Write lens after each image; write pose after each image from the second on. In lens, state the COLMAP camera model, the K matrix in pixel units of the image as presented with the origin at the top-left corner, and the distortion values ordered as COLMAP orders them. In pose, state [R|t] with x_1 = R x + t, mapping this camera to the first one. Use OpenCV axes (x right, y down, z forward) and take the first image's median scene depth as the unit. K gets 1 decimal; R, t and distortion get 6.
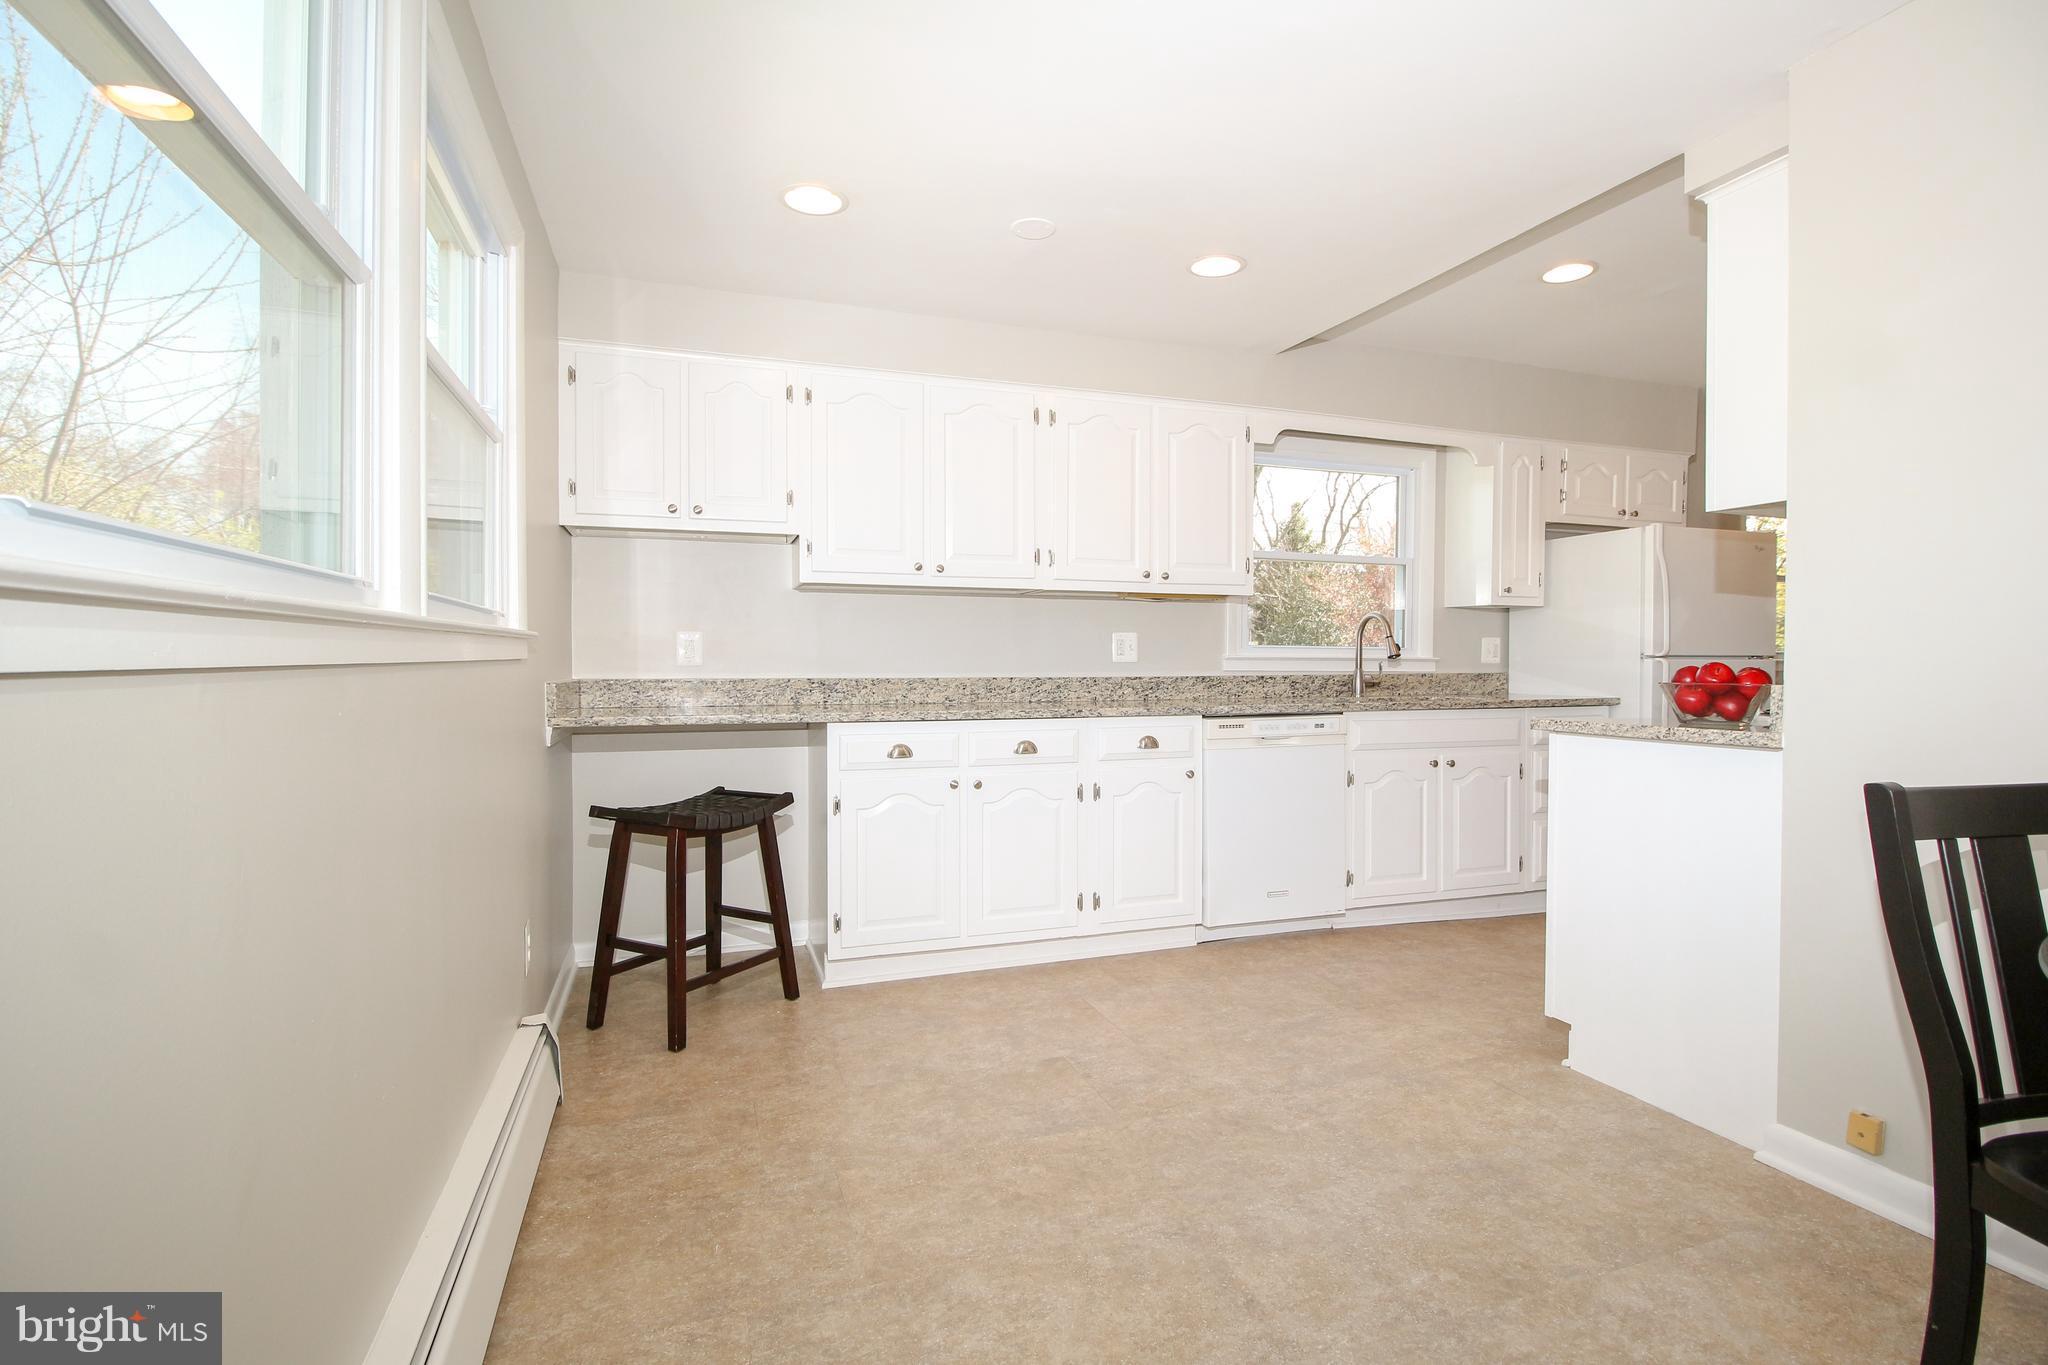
lens RADIAL K [[1036.9, 0, 1024.0], [0, 1036.9, 682.5], [0, 0, 1]] dist [0.235778, 0.000025]
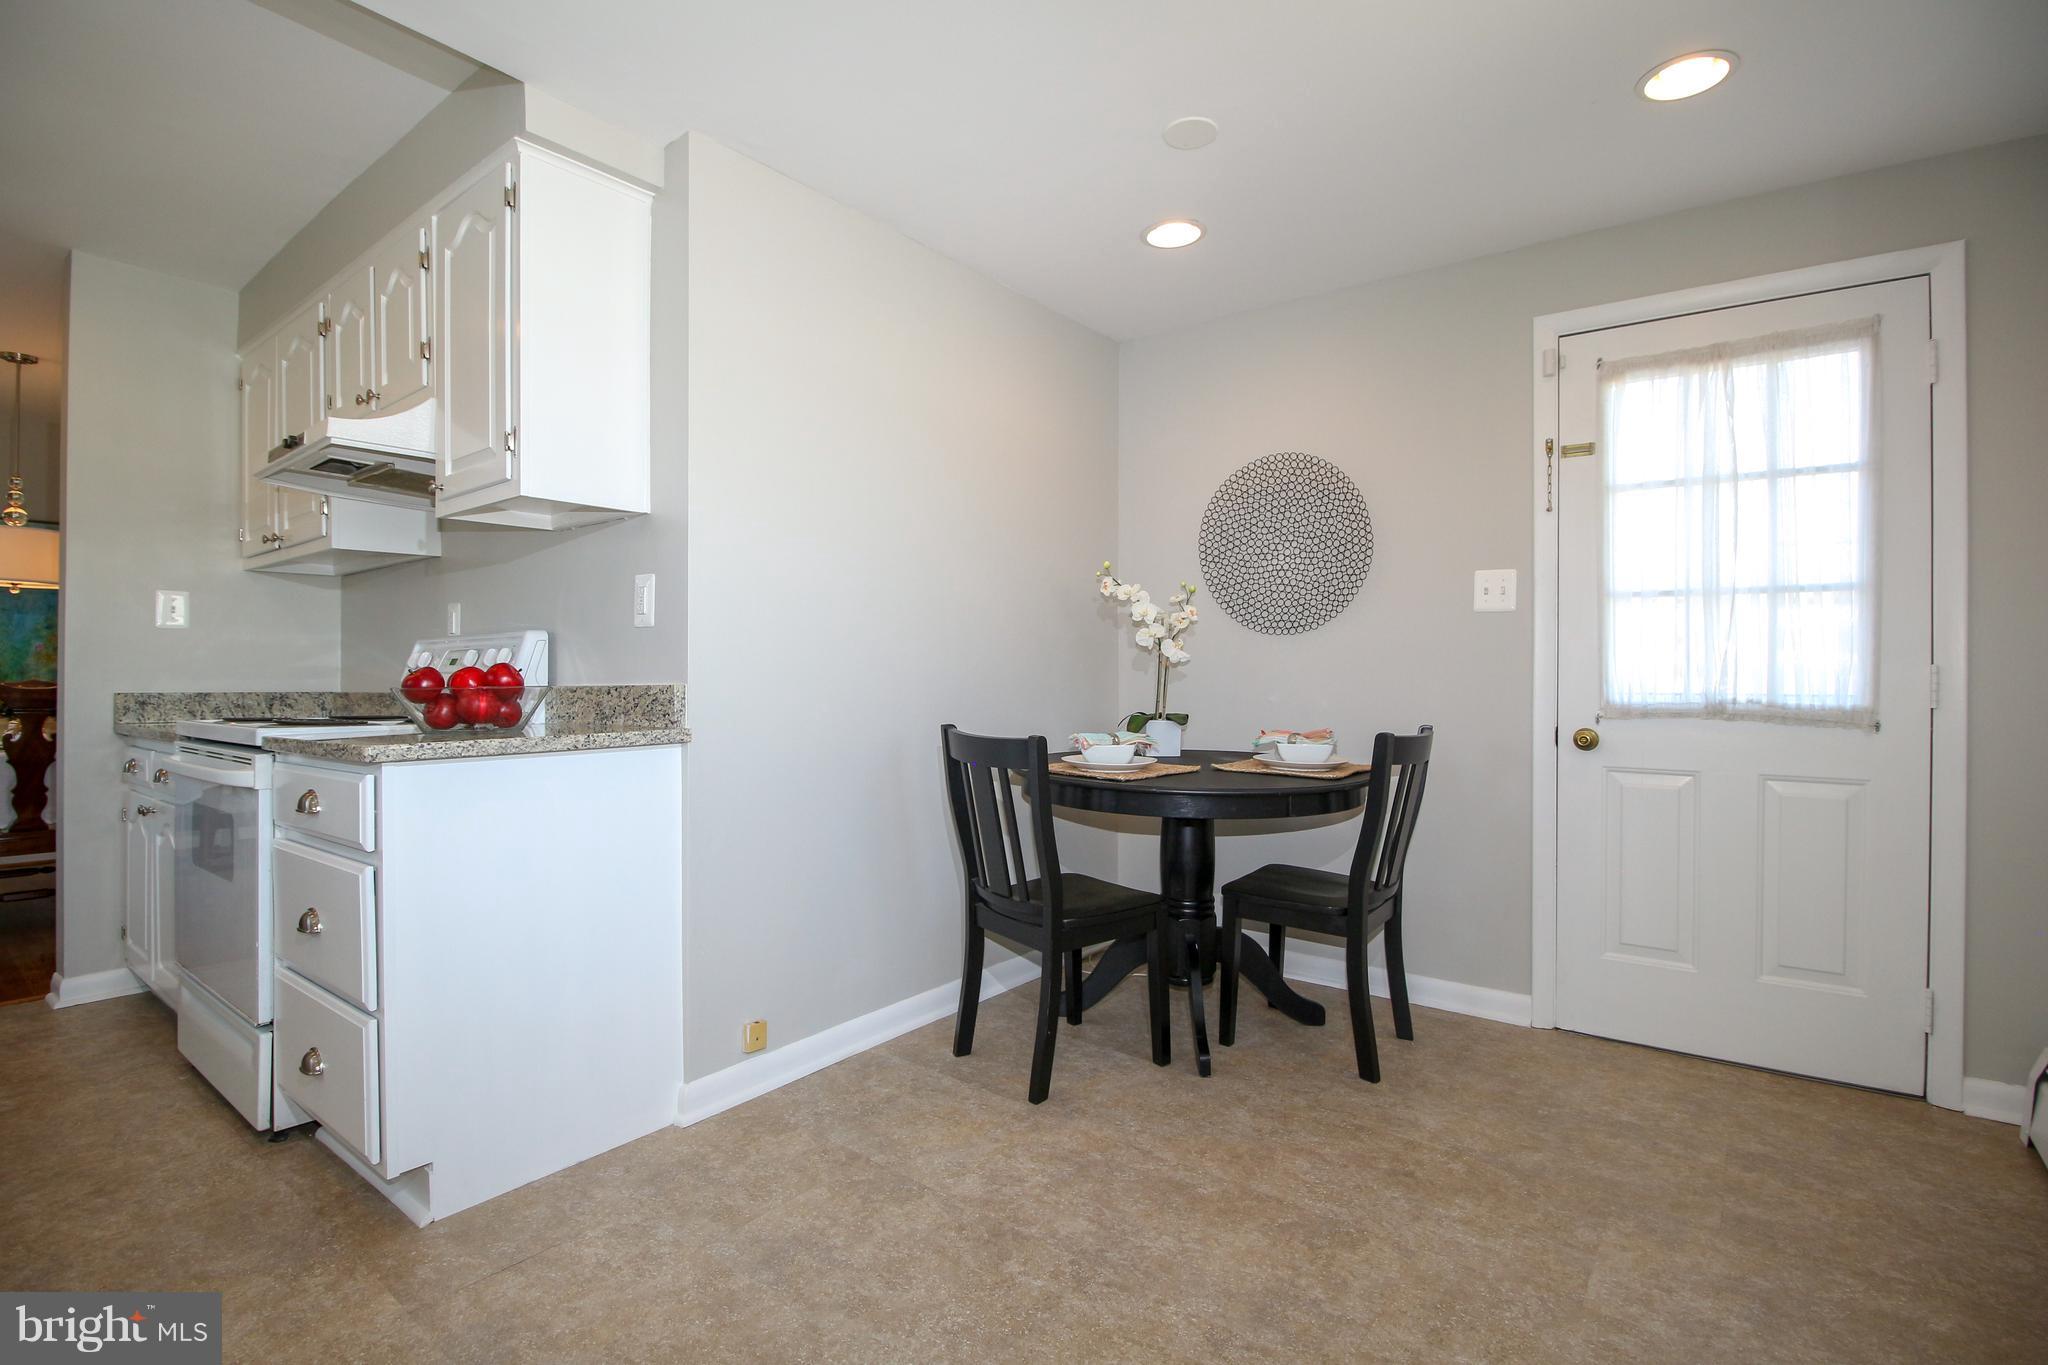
lens RADIAL K [[1020.6, 0, 1028.7], [0, 1020.6, 690.6], [0, 0, 1]] dist [0.002167, -0.016317]
pose [[-0.567622, 0.000268, 0.823289, -0.320616], [0.018872, 0.999741, 0.012686, 0.002081], [-0.823073, 0.022738, -0.567480, 1.267665]]
